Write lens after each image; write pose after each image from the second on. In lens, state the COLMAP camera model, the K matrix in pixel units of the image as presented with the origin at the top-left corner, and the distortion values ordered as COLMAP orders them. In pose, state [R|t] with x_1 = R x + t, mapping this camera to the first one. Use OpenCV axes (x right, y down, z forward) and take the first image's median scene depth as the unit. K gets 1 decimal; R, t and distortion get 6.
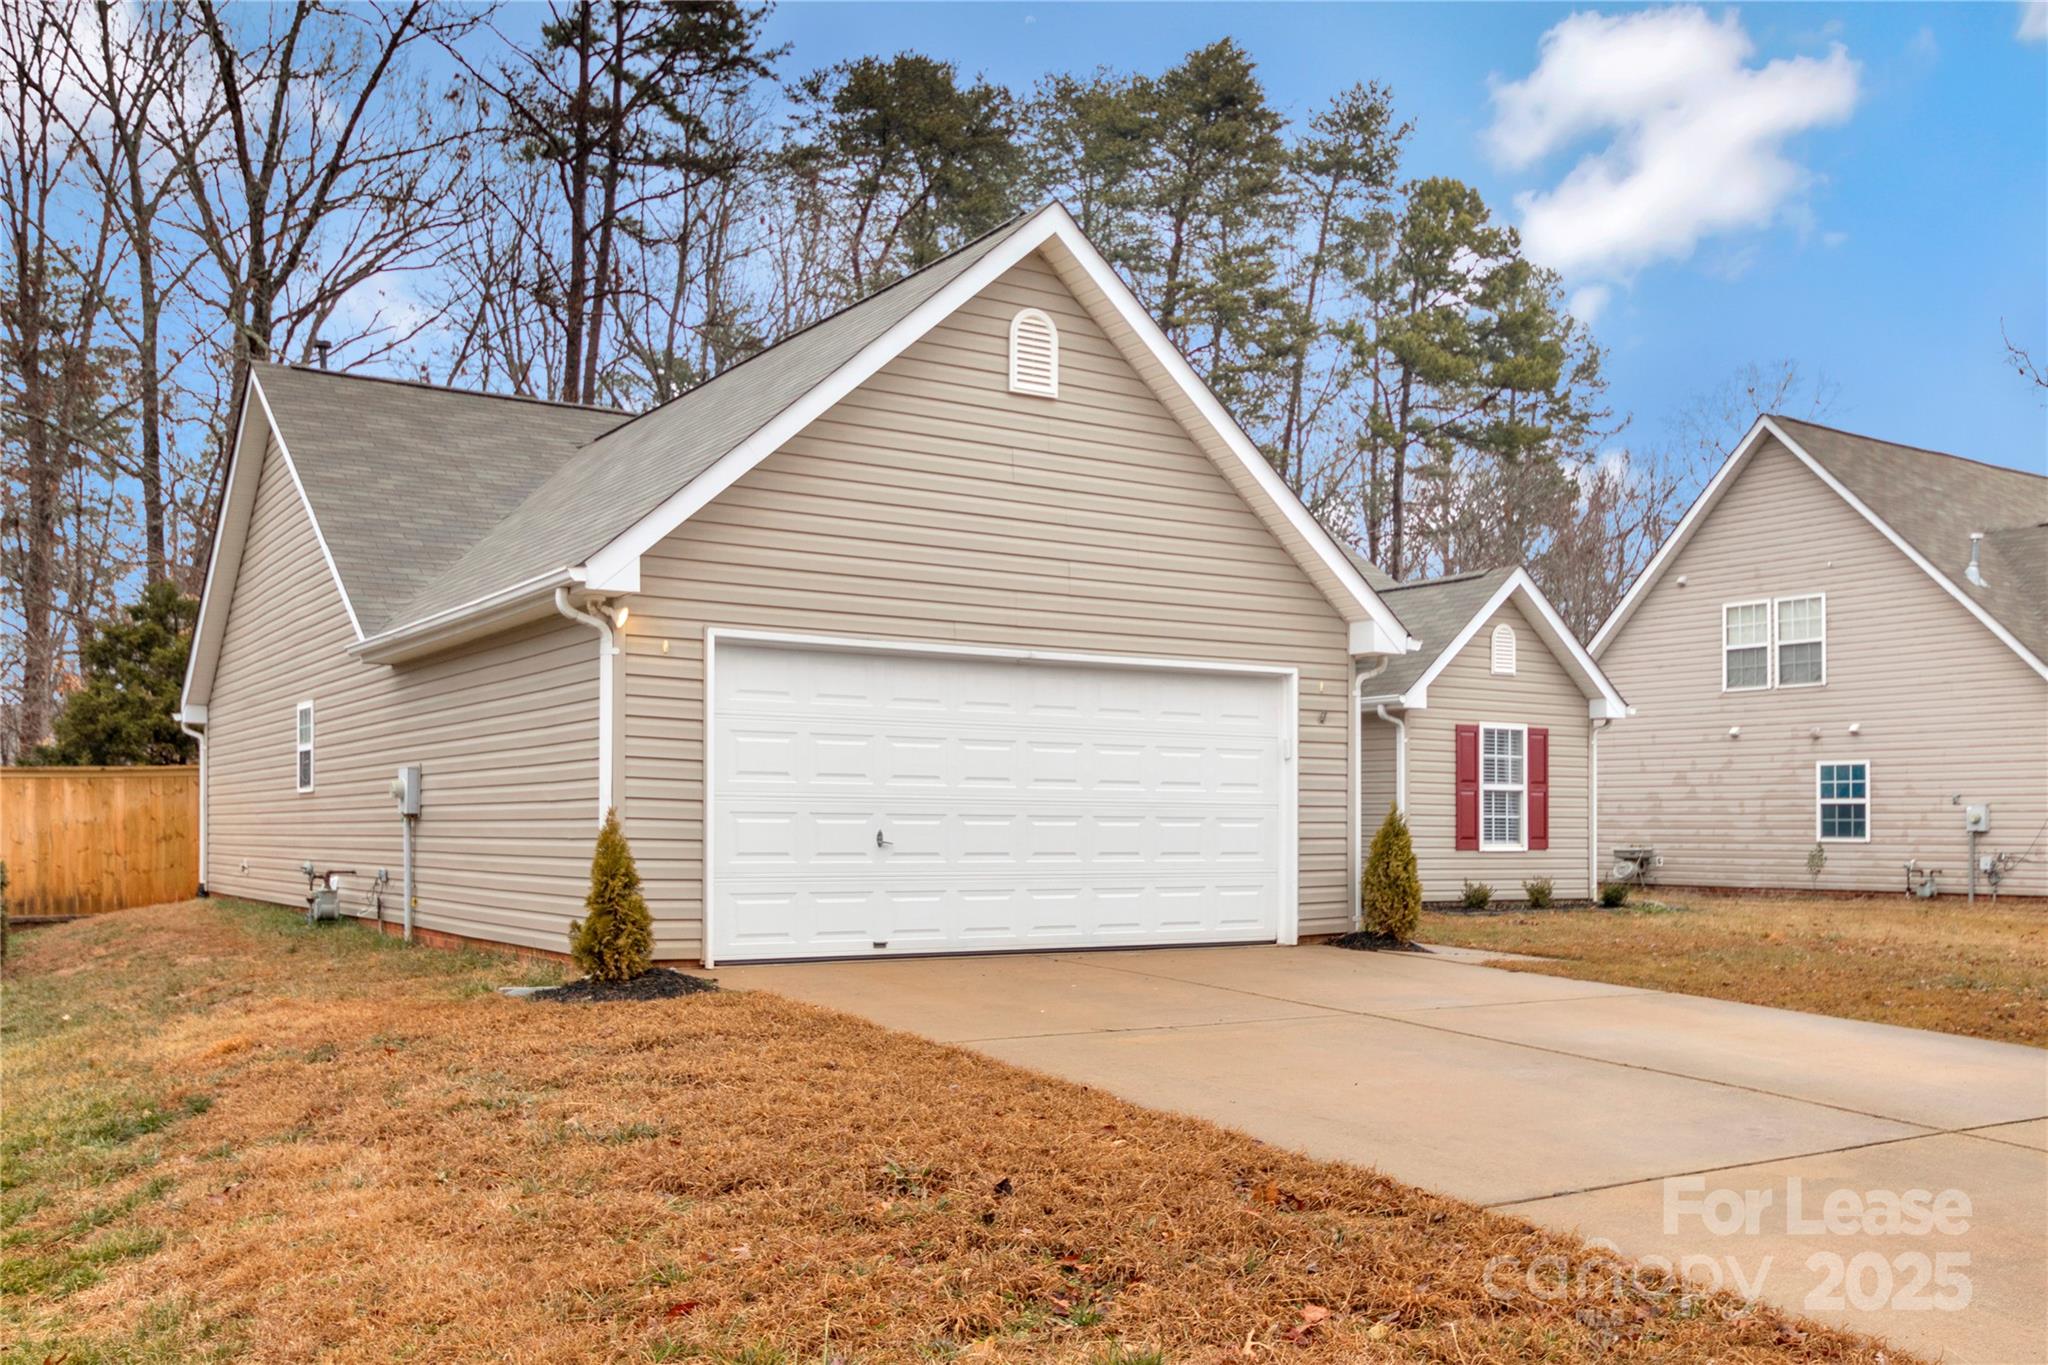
lens RADIAL K [[1782.7, 0, 1024.0], [0, 1782.7, 682.5], [0, 0, 1]] dist [0.005559, 0.002427]
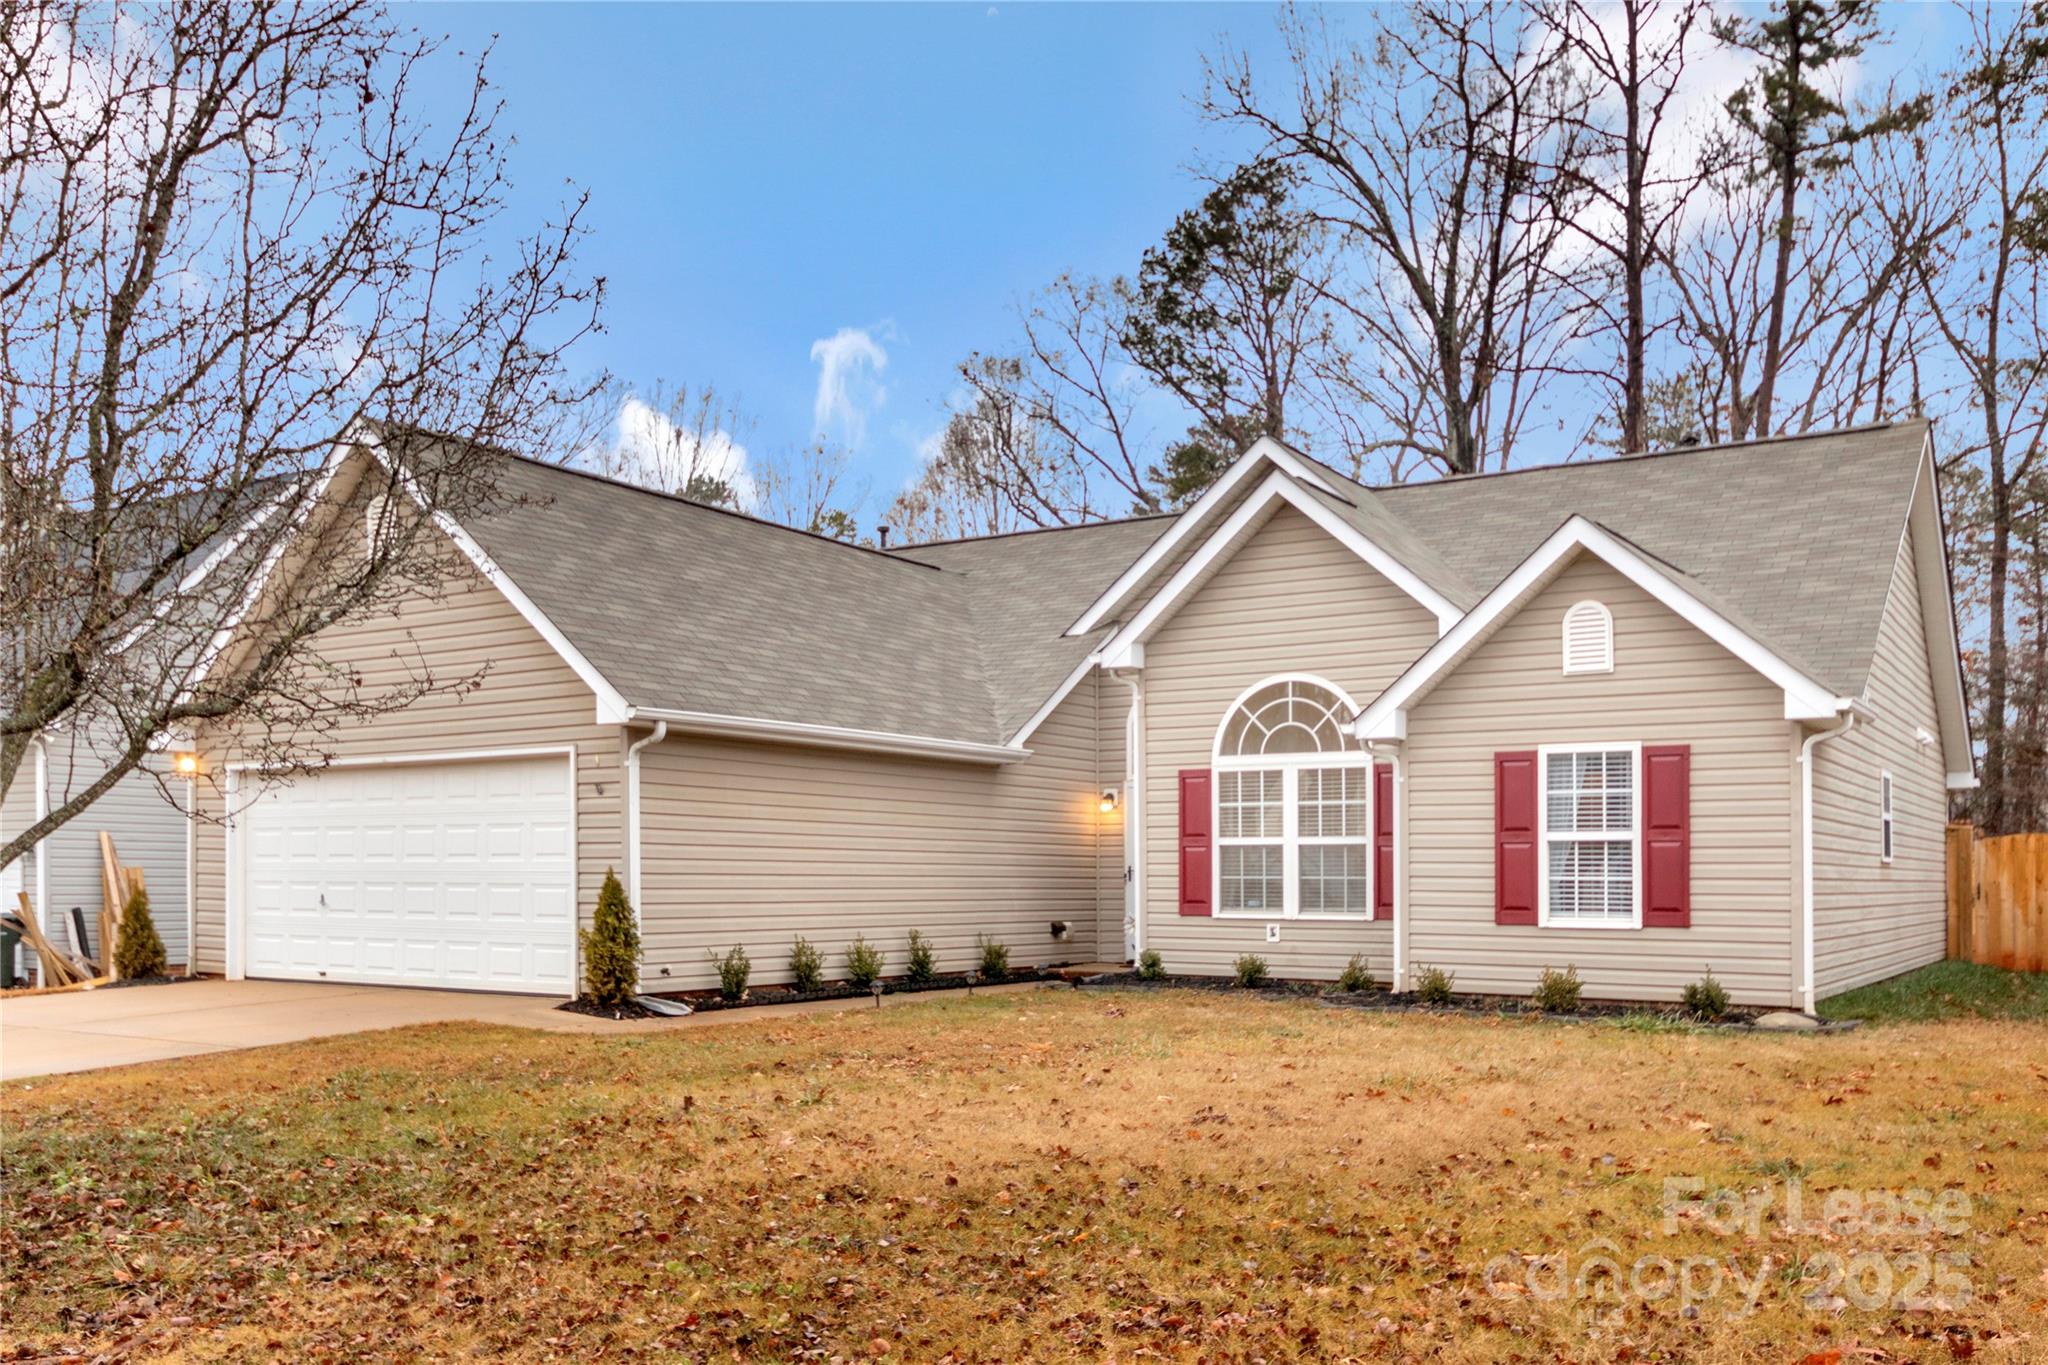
lens RADIAL K [[1790.7, 0, 1024.0], [0, 1790.7, 682.5], [0, 0, 1]] dist [0.009270, 0.003956]
pose [[0.415741, -0.101840, -0.903763, 0.804808], [0.072064, 0.994275, -0.078889, 0.038021], [0.906623, -0.032332, 0.420700, 0.500900]]
